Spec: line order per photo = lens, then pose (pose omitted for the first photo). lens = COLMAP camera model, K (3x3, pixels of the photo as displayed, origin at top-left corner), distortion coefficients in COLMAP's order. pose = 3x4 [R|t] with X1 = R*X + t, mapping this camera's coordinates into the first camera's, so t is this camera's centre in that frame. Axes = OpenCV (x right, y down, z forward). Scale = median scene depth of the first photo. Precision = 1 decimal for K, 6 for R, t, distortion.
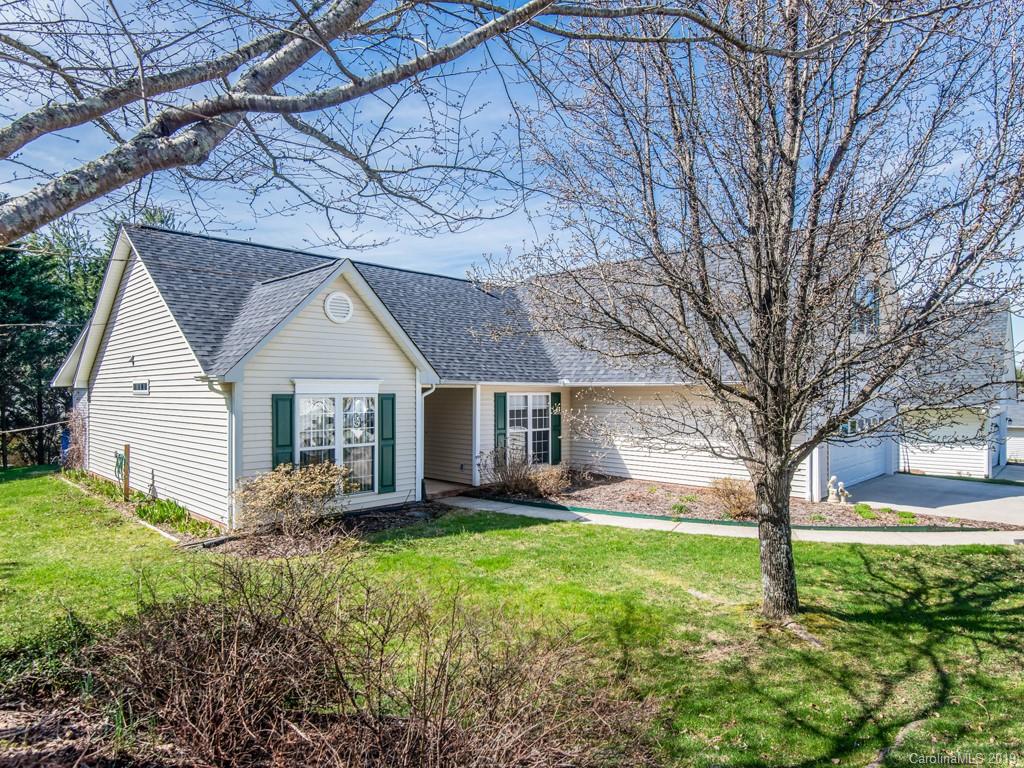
lens RADIAL K [[618.0, 0, 509.3], [0, 618.0, 389.8], [0, 0, 1]] dist [0.004429, 0.000154]
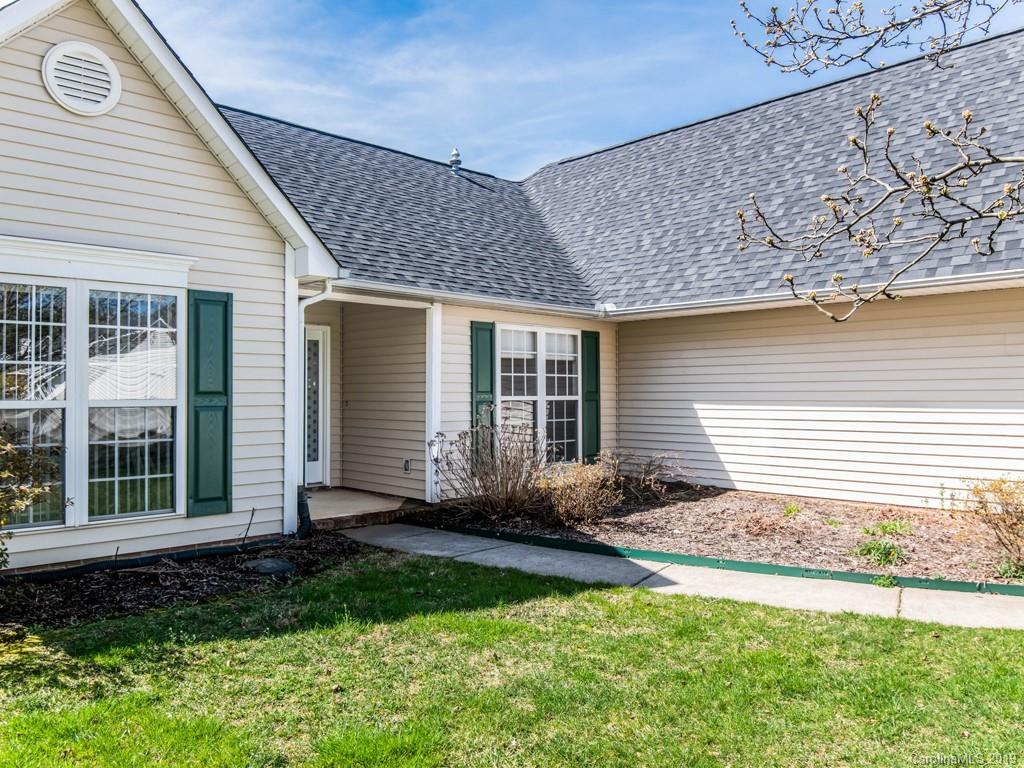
lens RADIAL K [[762.8, 0, 515.6], [0, 762.8, 383.7], [0, 0, 1]] dist [-0.027604, 0.001537]
pose [[0.999799, -0.000957, -0.020034, 0.028628], [0.000765, 0.999954, -0.009611, 0.069154], [0.020043, 0.009594, 0.999753, 0.407519]]
